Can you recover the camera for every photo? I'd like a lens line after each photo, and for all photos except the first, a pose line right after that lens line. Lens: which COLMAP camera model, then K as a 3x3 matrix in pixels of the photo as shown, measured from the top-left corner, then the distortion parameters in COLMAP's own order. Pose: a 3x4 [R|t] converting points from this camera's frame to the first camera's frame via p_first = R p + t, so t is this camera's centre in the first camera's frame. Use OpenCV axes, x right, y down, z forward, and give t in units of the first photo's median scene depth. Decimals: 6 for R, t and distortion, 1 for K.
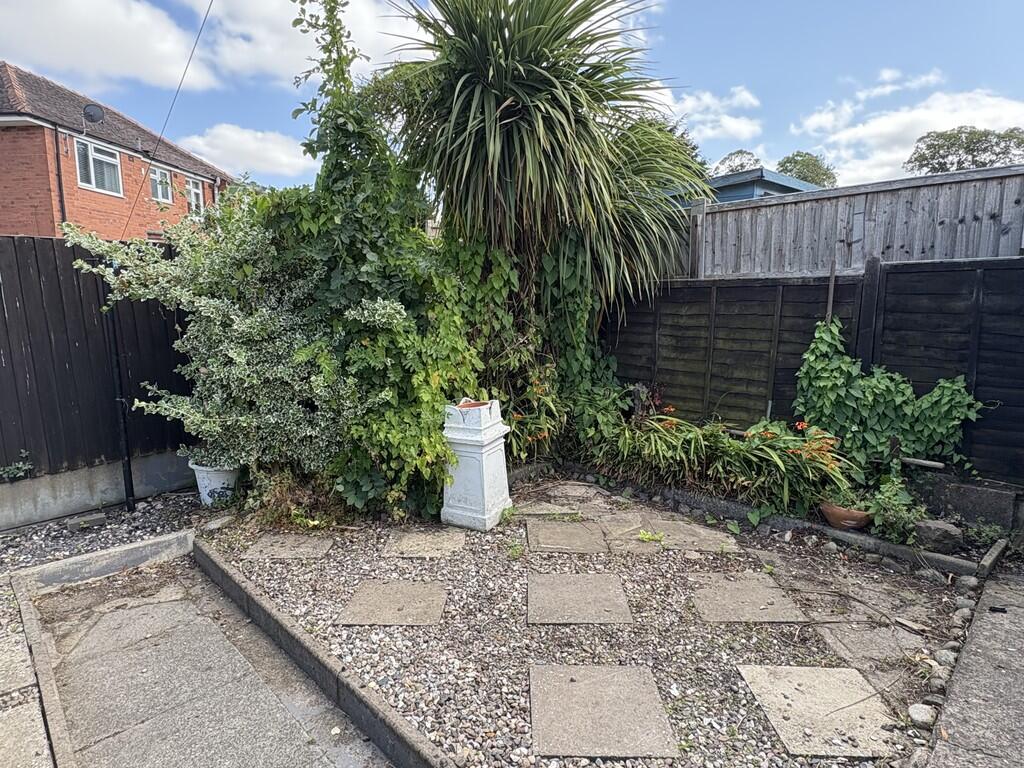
lens RADIAL K [[592.4, 0, 512.0], [0, 592.4, 384.0], [0, 0, 1]] dist [-0.001452, 0.000591]
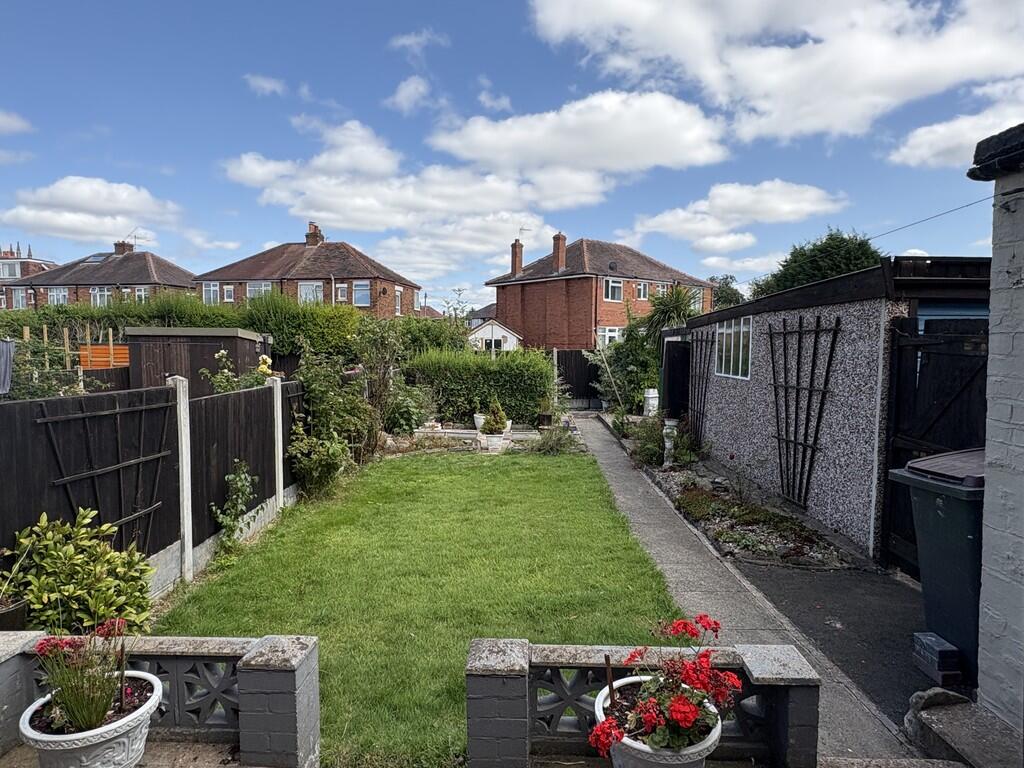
lens RADIAL K [[592.4, 0, 512.0], [0, 592.4, 384.0], [0, 0, 1]] dist [-0.001452, 0.000591]
pose [[0.698305, 0.054195, -0.713745, 2.252050], [-0.107093, 0.993817, -0.029315, 0.225704], [0.707743, 0.096908, 0.699791, -2.712371]]
